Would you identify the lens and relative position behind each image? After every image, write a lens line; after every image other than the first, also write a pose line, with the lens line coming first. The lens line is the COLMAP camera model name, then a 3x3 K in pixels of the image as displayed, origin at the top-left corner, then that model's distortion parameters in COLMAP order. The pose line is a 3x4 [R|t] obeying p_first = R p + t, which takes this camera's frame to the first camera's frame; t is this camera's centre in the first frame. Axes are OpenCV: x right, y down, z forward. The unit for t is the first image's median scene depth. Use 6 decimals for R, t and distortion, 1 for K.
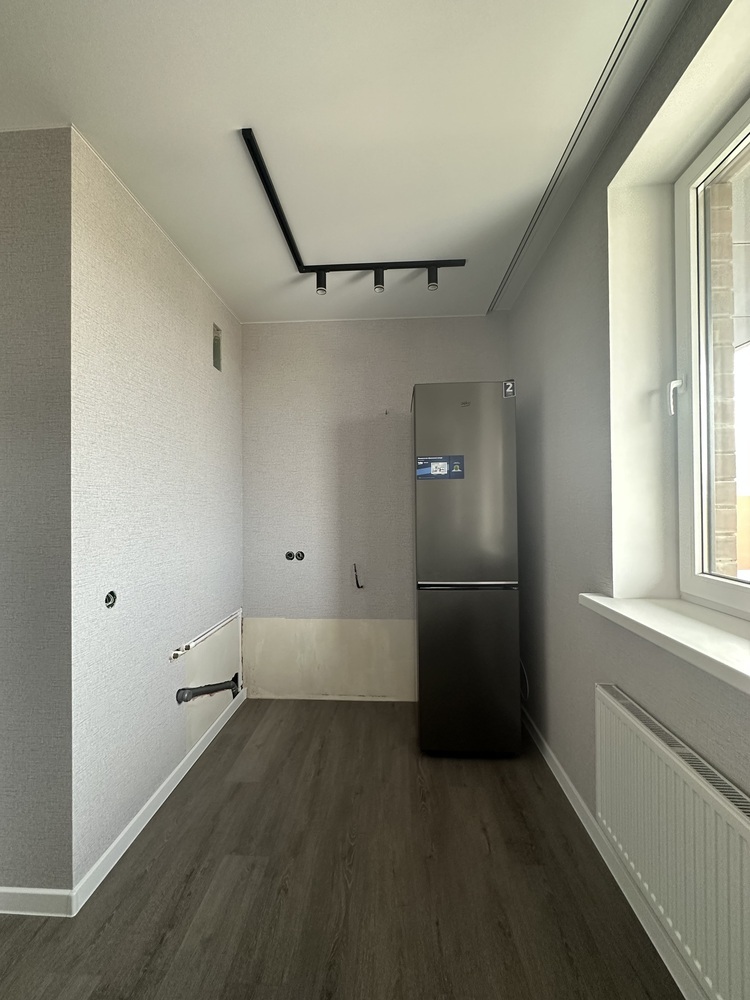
lens RADIAL K [[398.3, 0, 374.1], [0, 398.3, 506.4], [0, 0, 1]] dist [0.000215, 0.000317]
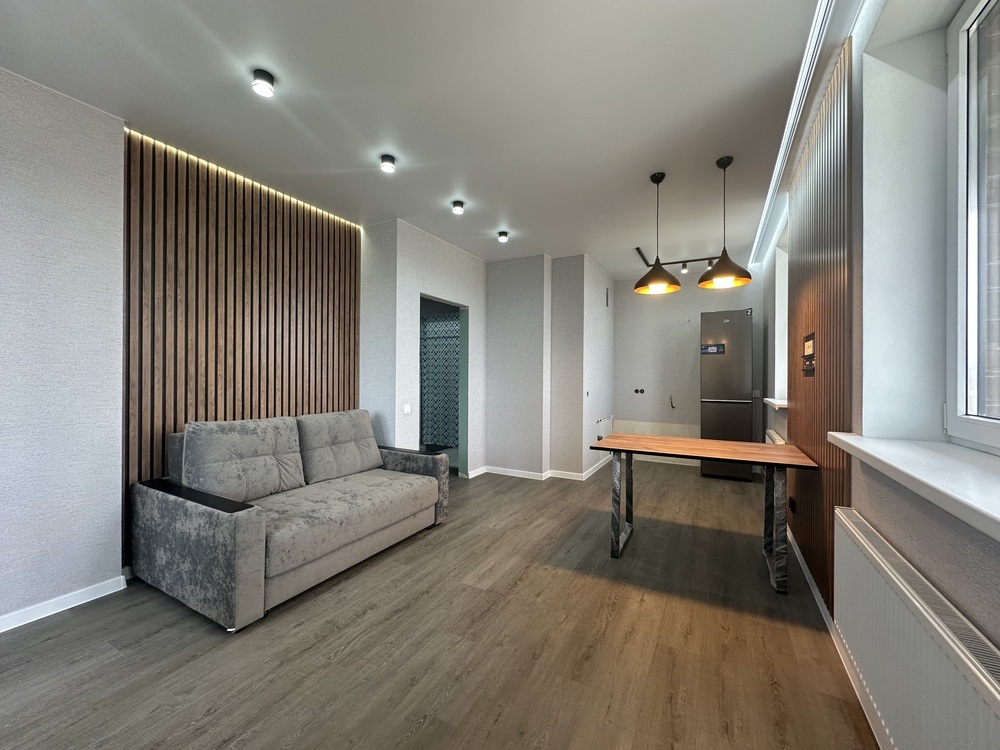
lens RADIAL K [[398.3, 0, 500.7], [0, 398.3, 376.6], [0, 0, 1]] dist [0.000215, 0.000317]
pose [[0.903650, 0.011007, -0.428131, 0.045622], [-0.005708, 0.999890, 0.013660, 0.035811], [0.428235, -0.009901, 0.903613, -1.578893]]
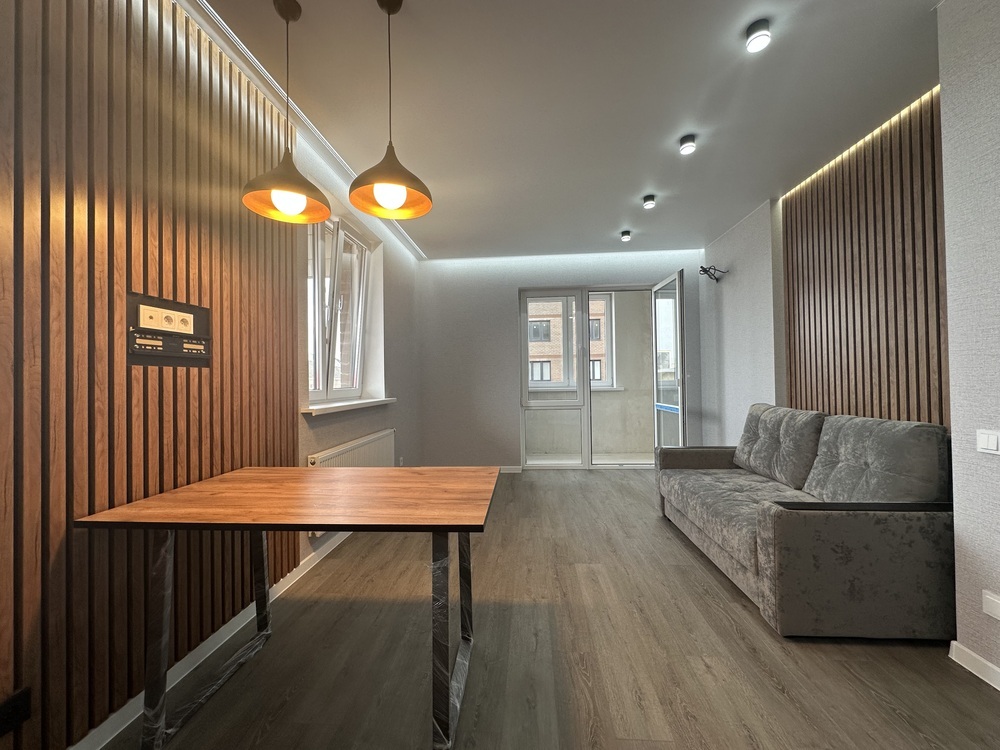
lens RADIAL K [[398.3, 0, 501.4], [0, 398.3, 375.3], [0, 0, 1]] dist [0.000215, 0.000317]
pose [[-0.999703, 0.018985, 0.015290, -0.258147], [0.018660, 0.999602, -0.021139, 0.092123], [-0.015685, -0.020848, -0.999660, 0.565517]]
